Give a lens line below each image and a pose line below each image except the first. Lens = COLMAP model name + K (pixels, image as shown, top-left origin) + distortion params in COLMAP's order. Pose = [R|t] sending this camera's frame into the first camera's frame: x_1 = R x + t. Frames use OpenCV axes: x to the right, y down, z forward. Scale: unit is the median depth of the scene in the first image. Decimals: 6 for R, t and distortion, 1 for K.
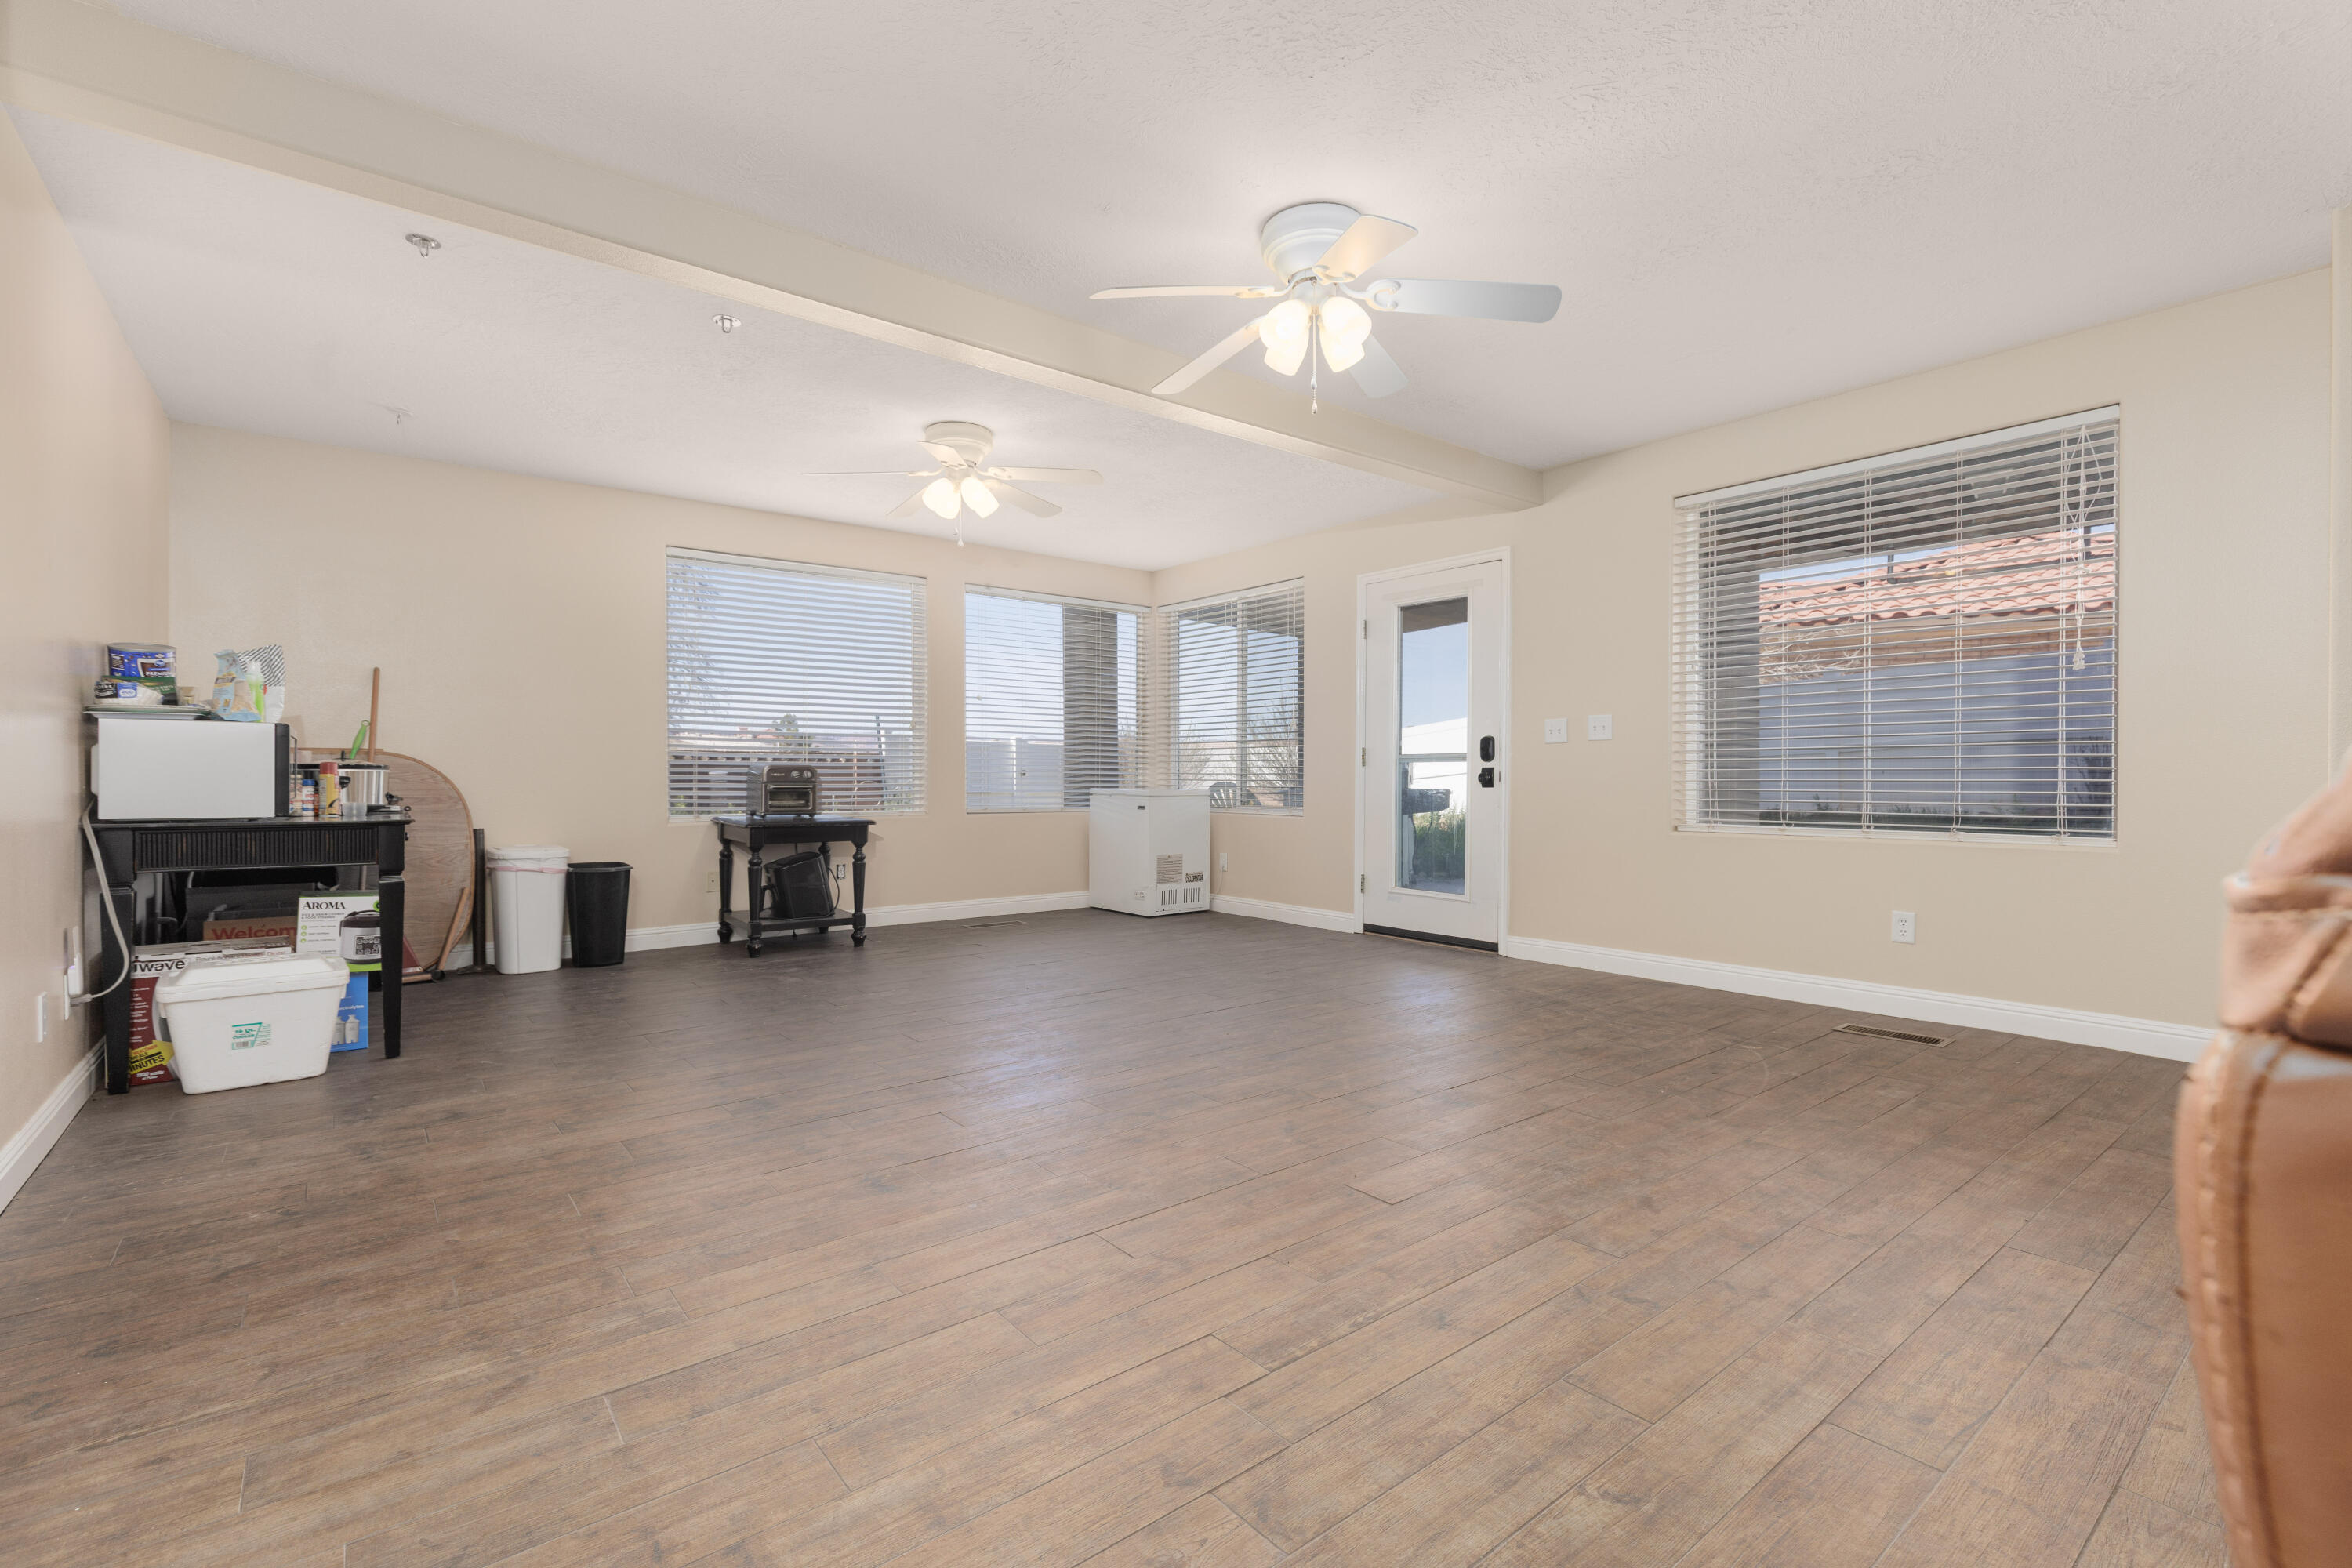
lens RADIAL K [[1046.7, 0, 1181.1], [0, 1046.7, 774.9], [0, 0, 1]] dist [0.005270, -0.000160]
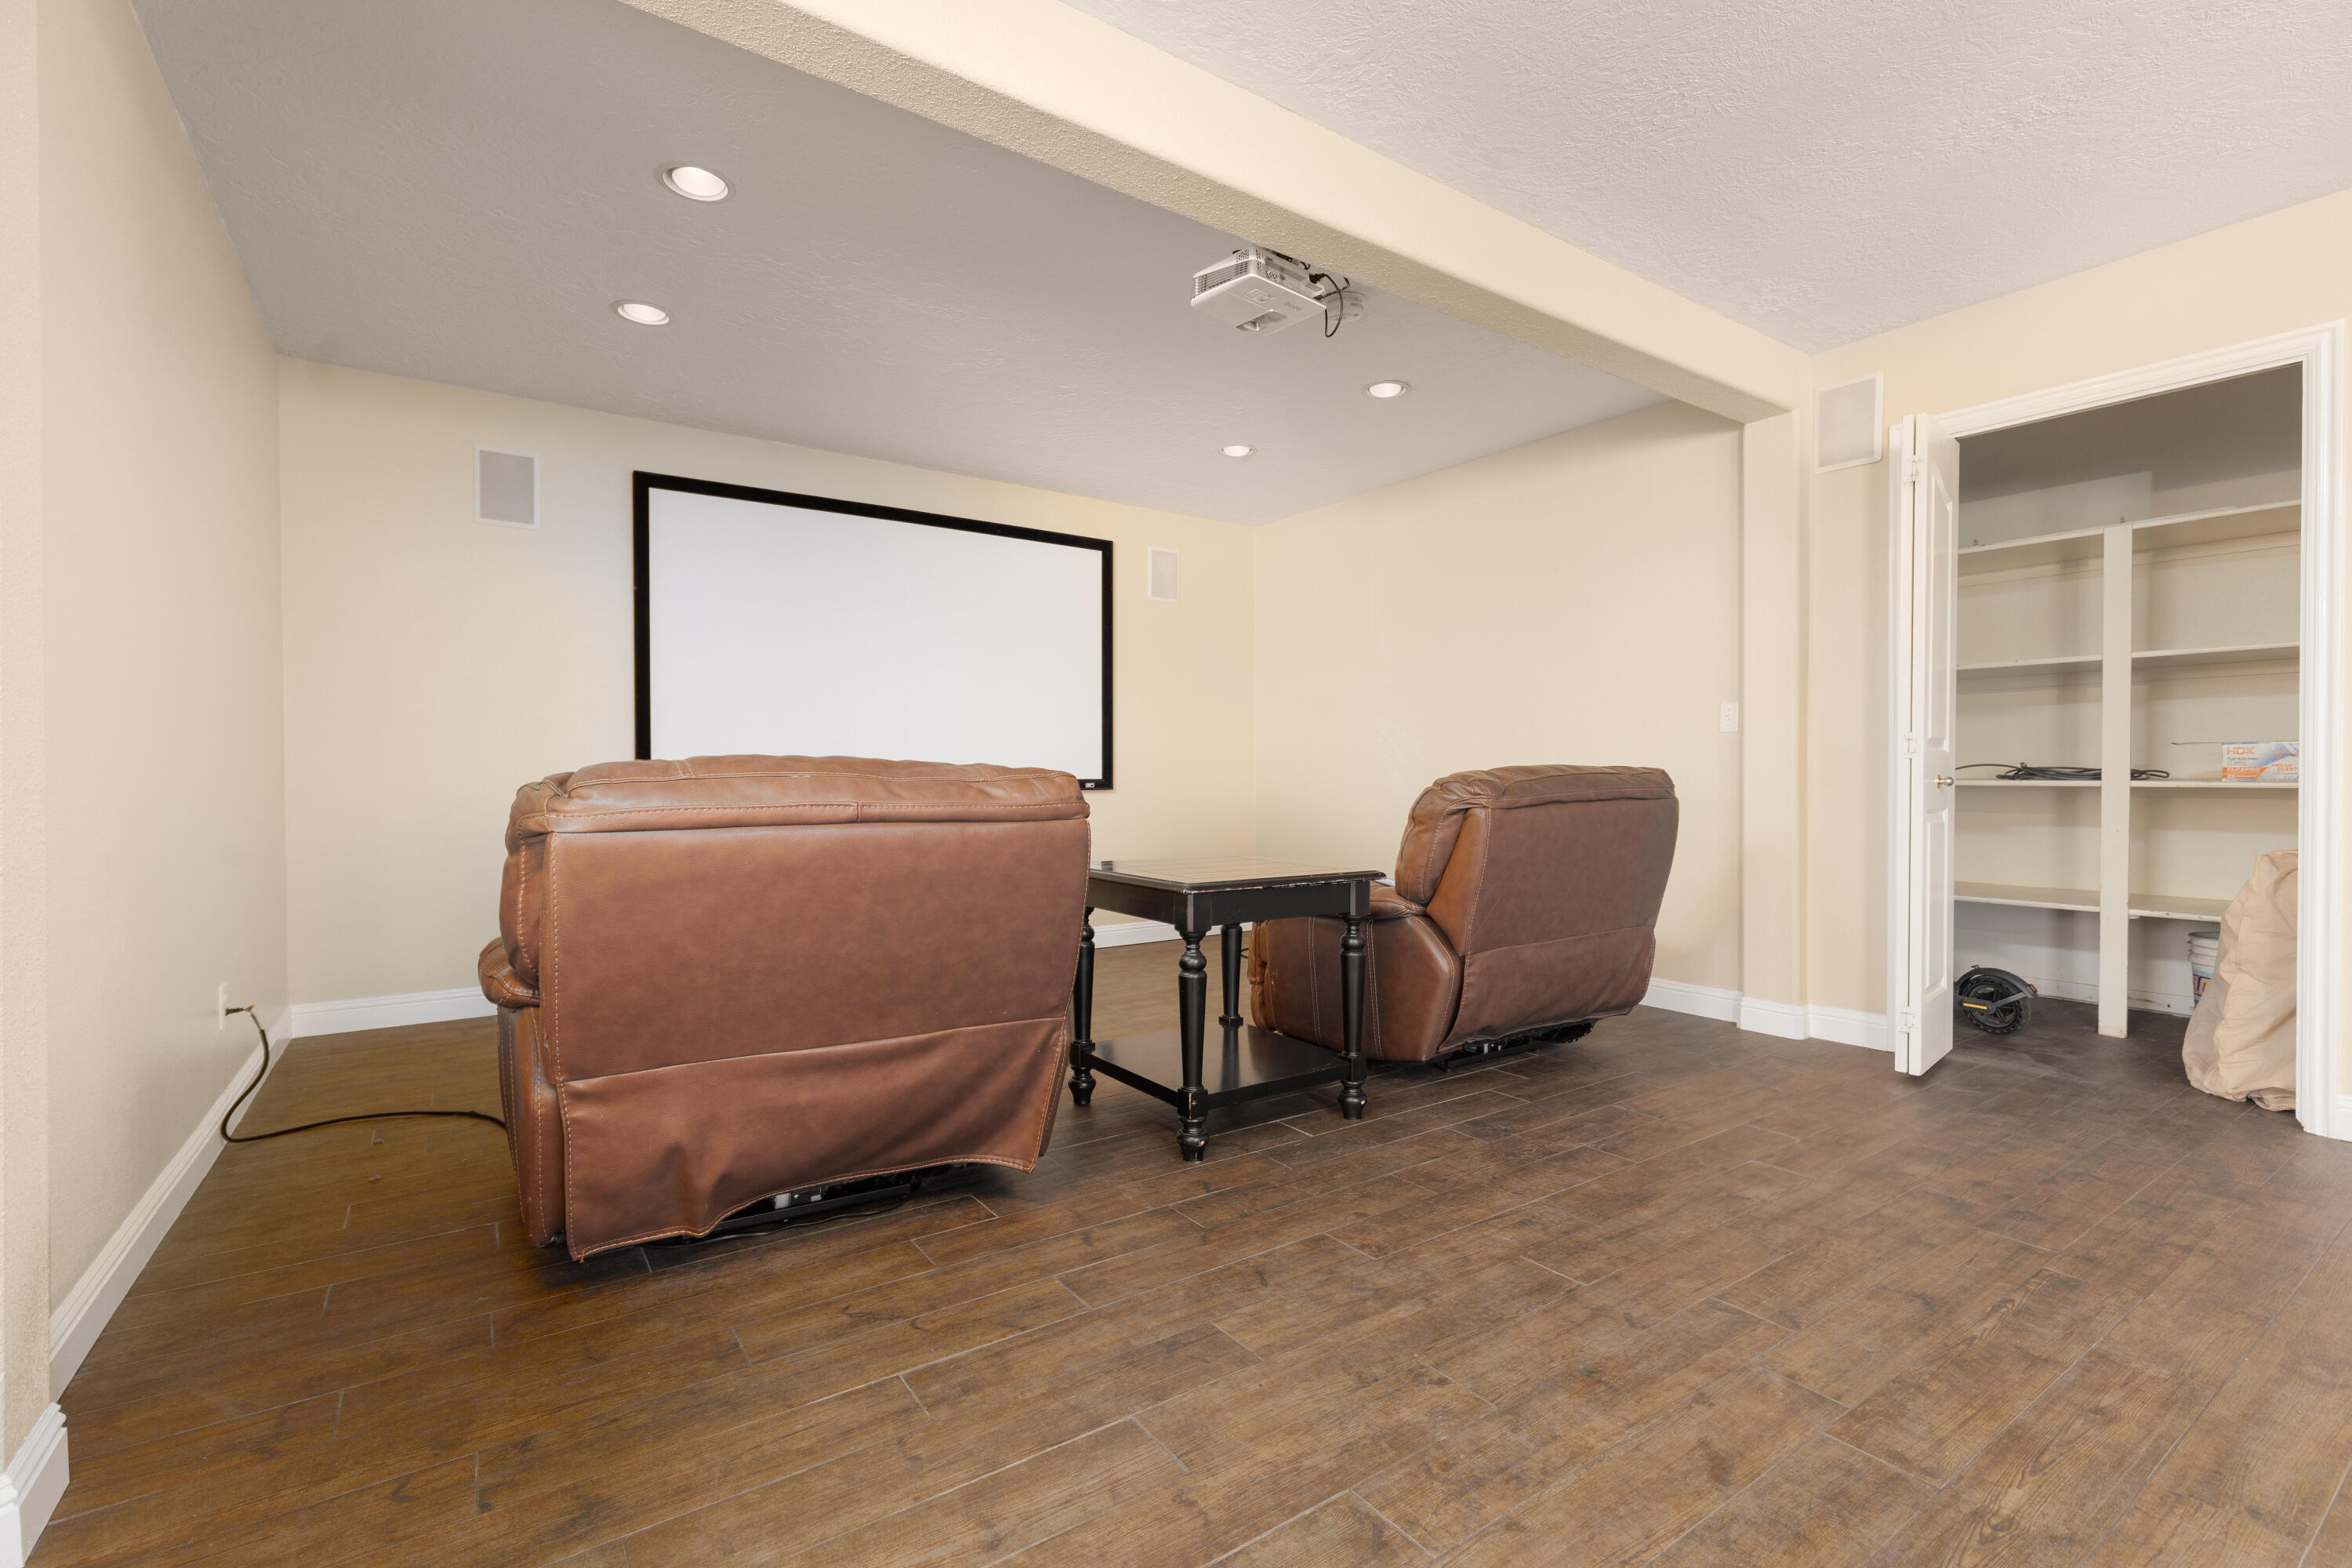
lens RADIAL K [[1046.7, 0, 1178.3], [0, 1046.7, 786.7], [0, 0, 1]] dist [0.005270, -0.000160]
pose [[-0.997711, -0.001571, 0.067603, 0.873730], [-0.000480, 0.999870, 0.016145, -0.006315], [-0.067619, 0.016076, -0.997582, 1.979985]]
